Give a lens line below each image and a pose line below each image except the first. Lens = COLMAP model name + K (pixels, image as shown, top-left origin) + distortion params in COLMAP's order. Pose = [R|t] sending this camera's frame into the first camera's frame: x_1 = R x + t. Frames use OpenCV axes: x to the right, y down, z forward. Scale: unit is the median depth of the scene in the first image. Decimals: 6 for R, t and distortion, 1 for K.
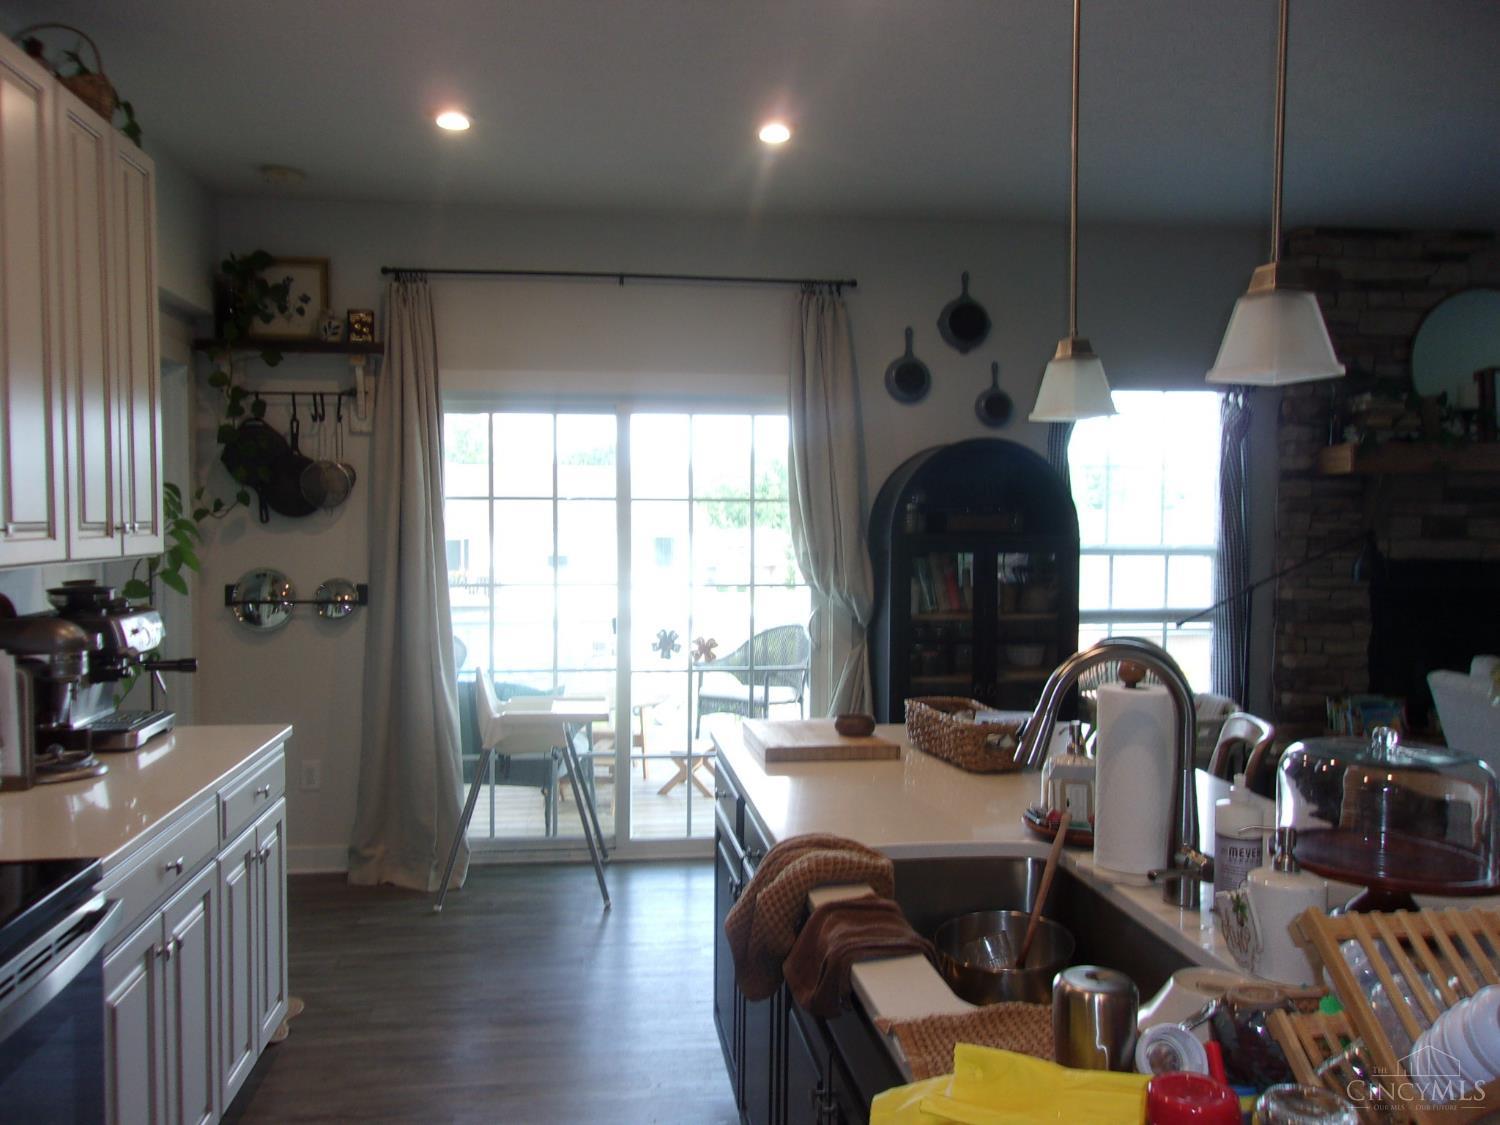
lens RADIAL K [[1173.6, 0, 747.0], [0, 1173.6, 566.3], [0, 0, 1]] dist [0.002788, 0.002364]
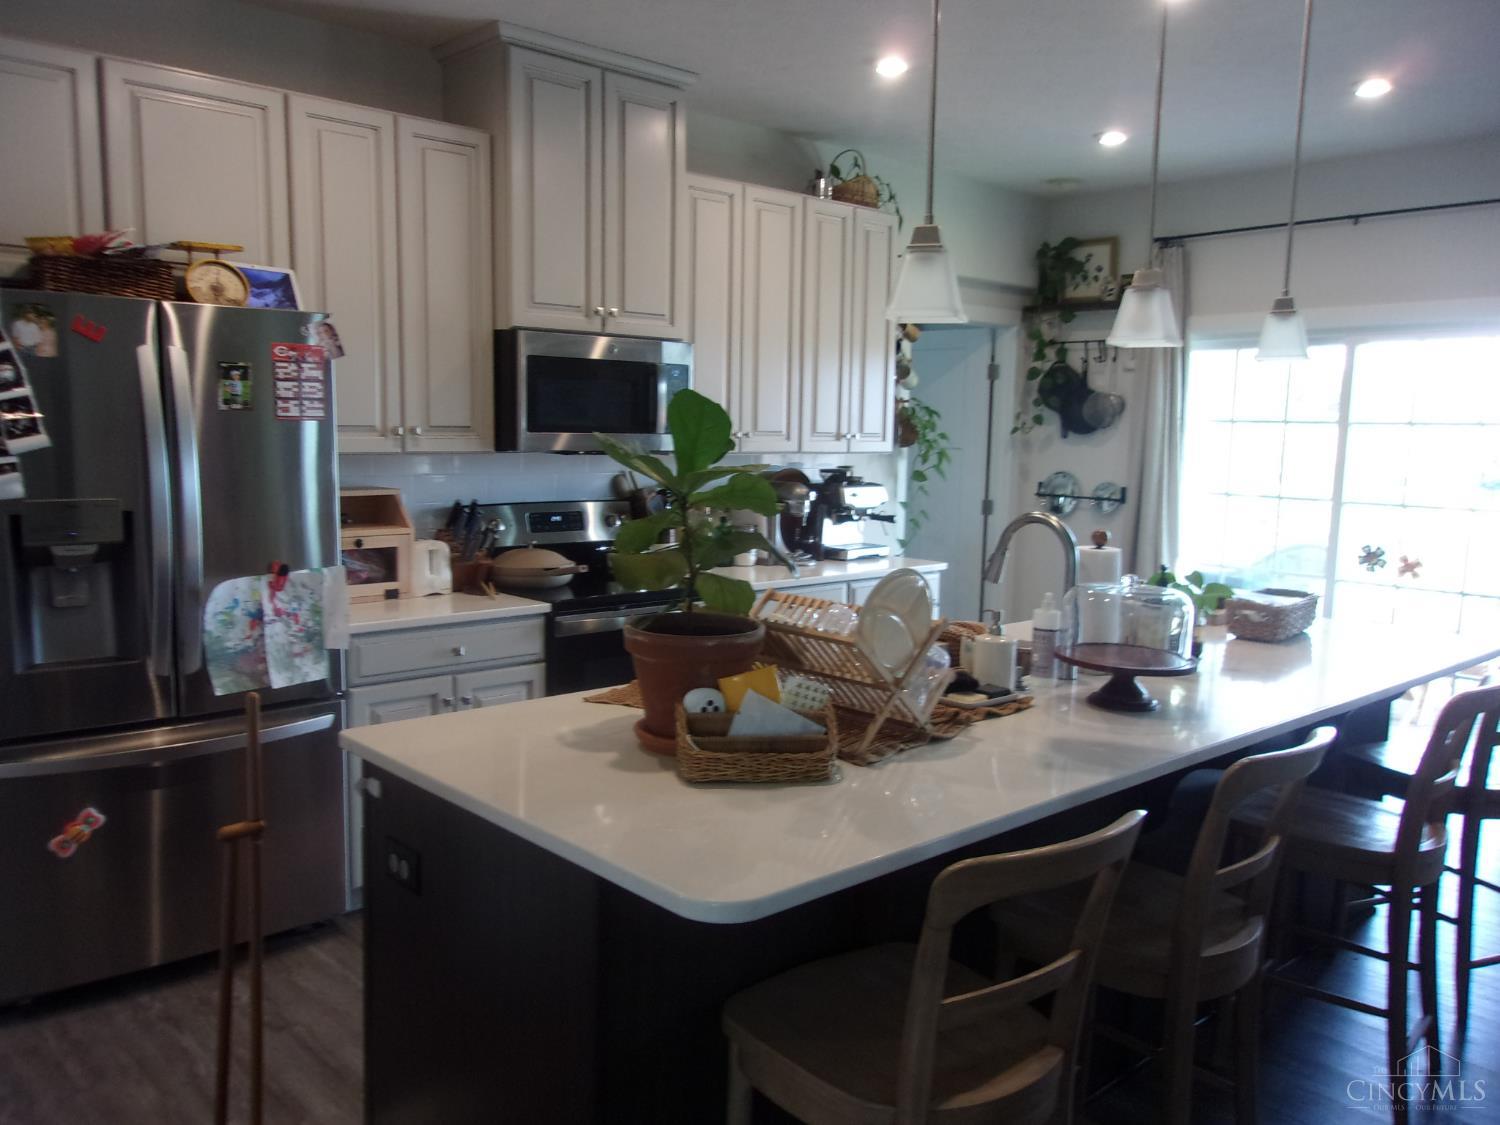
lens RADIAL K [[1173.6, 0, 747.6], [0, 1173.6, 562.6], [0, 0, 1]] dist [0.002788, 0.002364]
pose [[0.582055, 0.105620, -0.806261, 0.495547], [-0.054040, 0.994361, 0.091249, 0.002528], [0.811352, -0.009542, 0.584480, -0.100081]]
